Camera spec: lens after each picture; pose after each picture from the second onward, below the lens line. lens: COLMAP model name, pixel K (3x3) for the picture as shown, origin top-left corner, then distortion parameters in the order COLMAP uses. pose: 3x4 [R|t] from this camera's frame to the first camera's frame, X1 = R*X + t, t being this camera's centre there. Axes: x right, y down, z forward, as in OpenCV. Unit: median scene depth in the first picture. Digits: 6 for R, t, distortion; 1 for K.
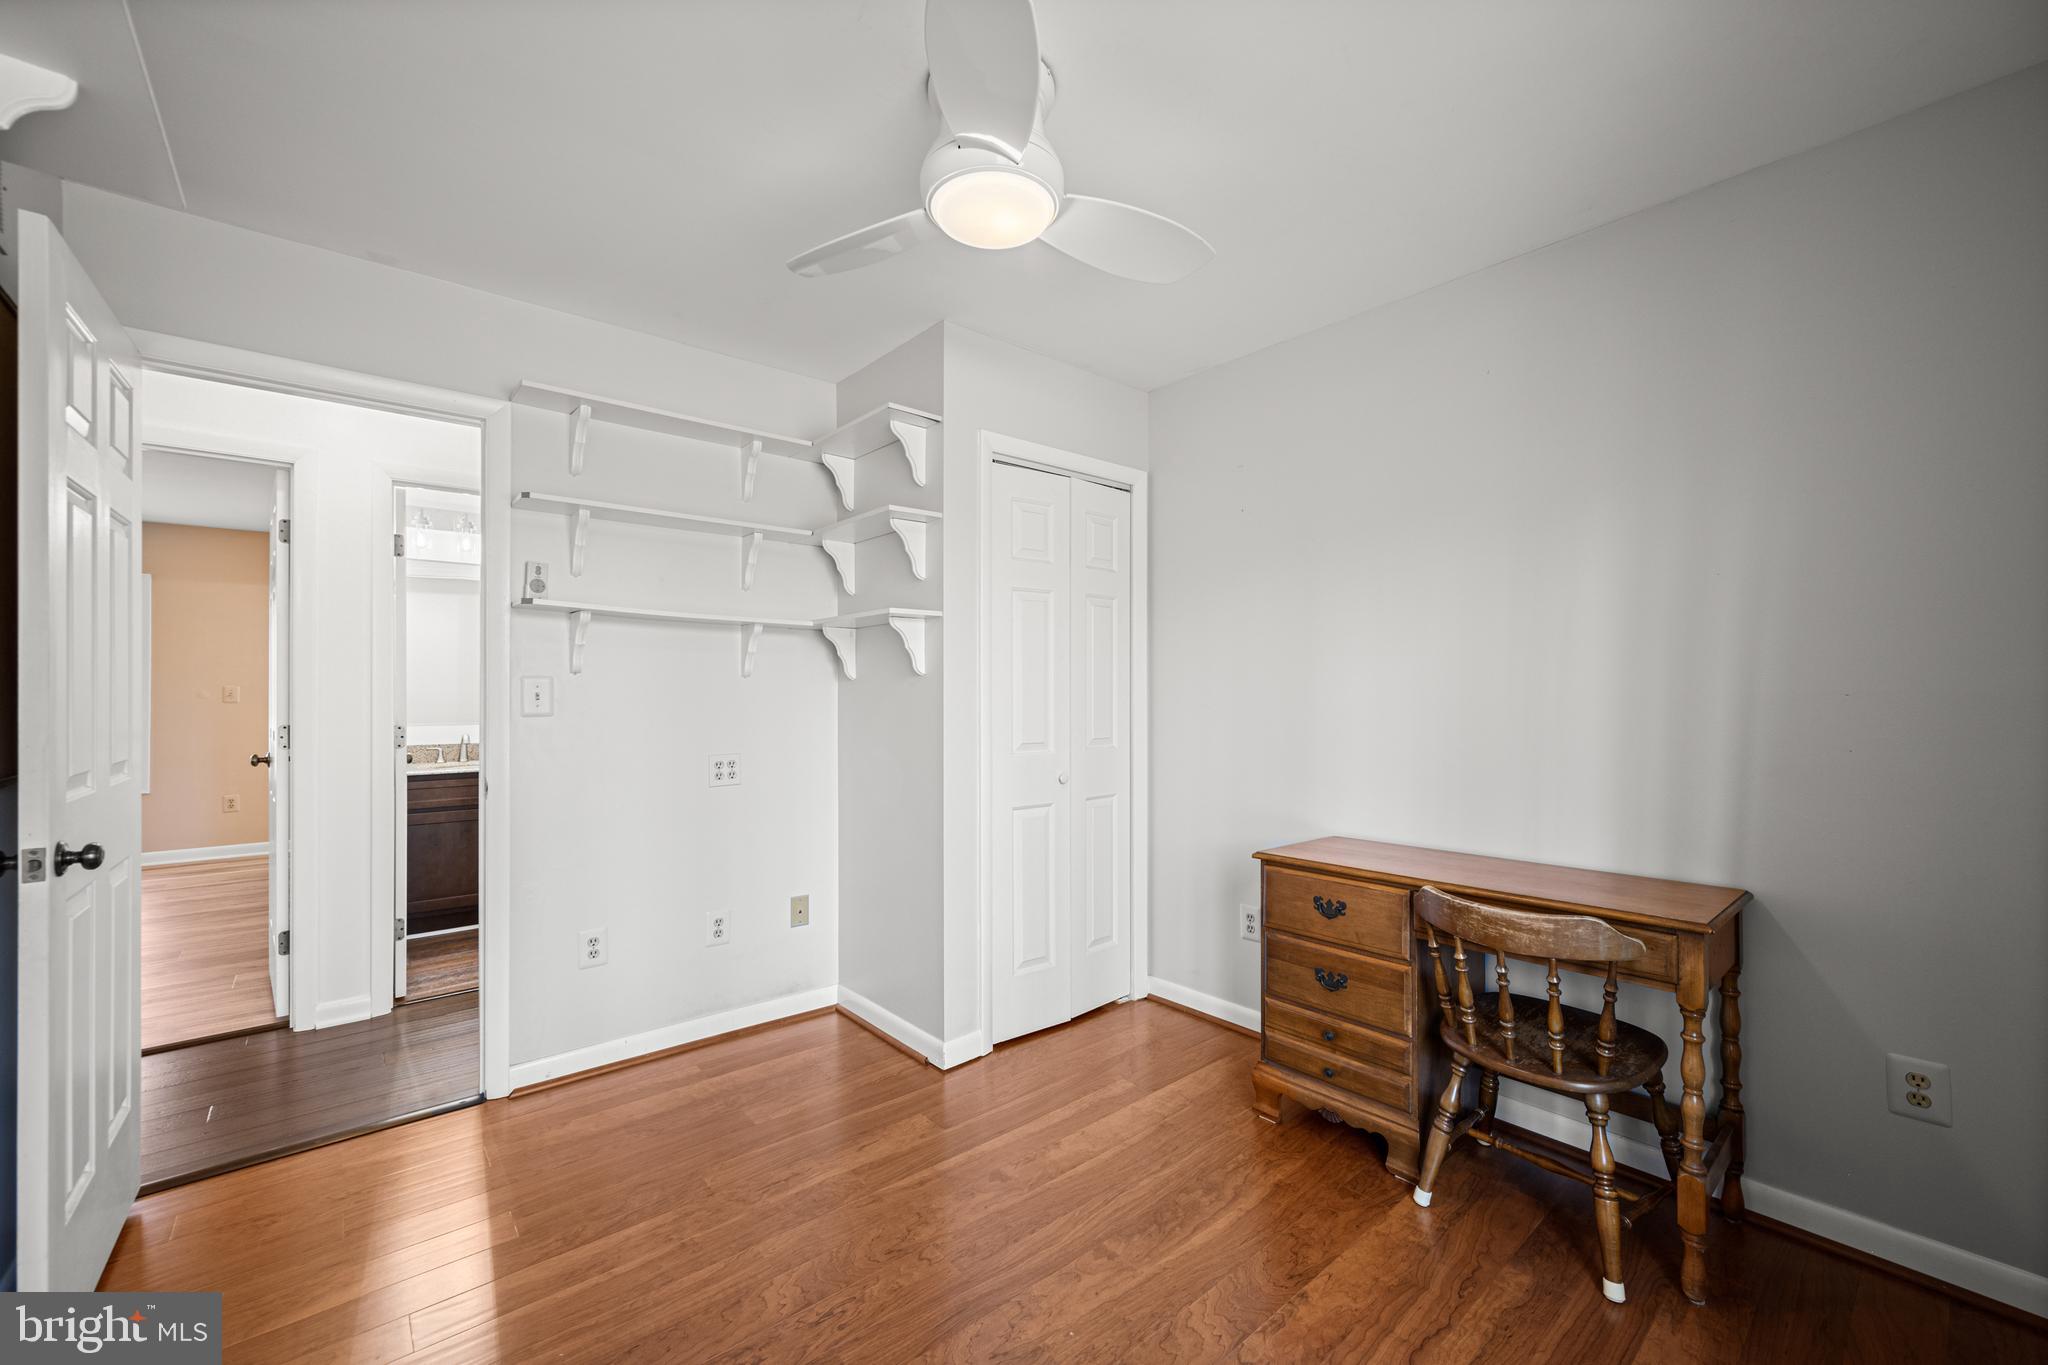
lens RADIAL K [[828.0, 0, 1020.9], [0, 828.0, 687.0], [0, 0, 1]] dist [0.000794, -0.000167]
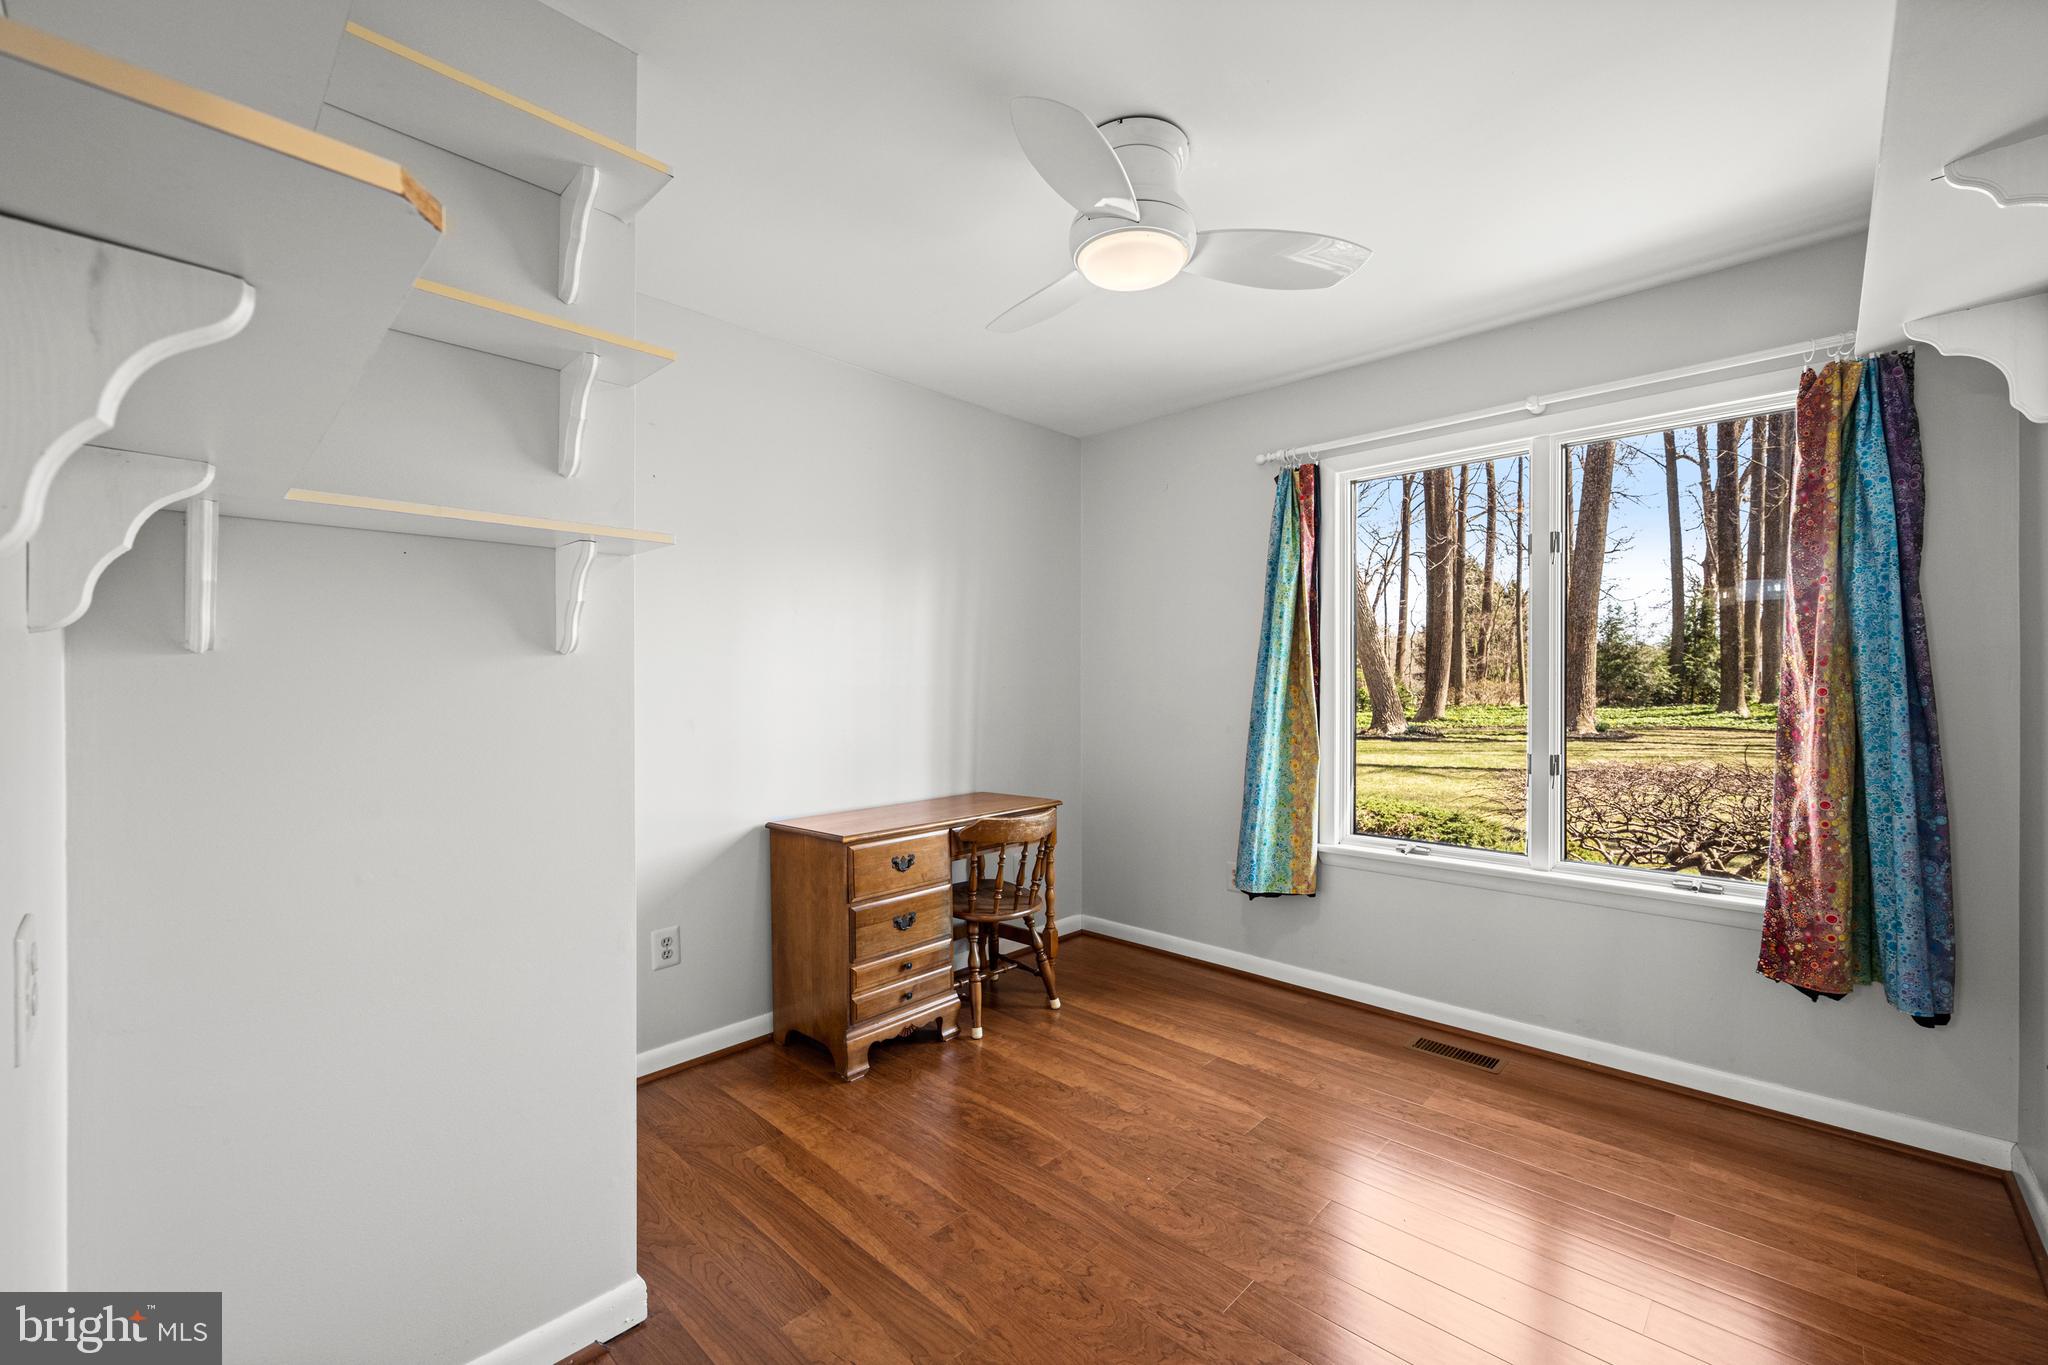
lens RADIAL K [[834.6, 0, 1035.2], [0, 834.6, 687.5], [0, 0, 1]] dist [0.000236, -0.000028]
pose [[-0.121252, -0.001355, 0.992621, -0.891242], [-0.005510, 0.999985, 0.000692, 0.006891], [-0.992607, -0.005385, -0.121257, 0.981032]]
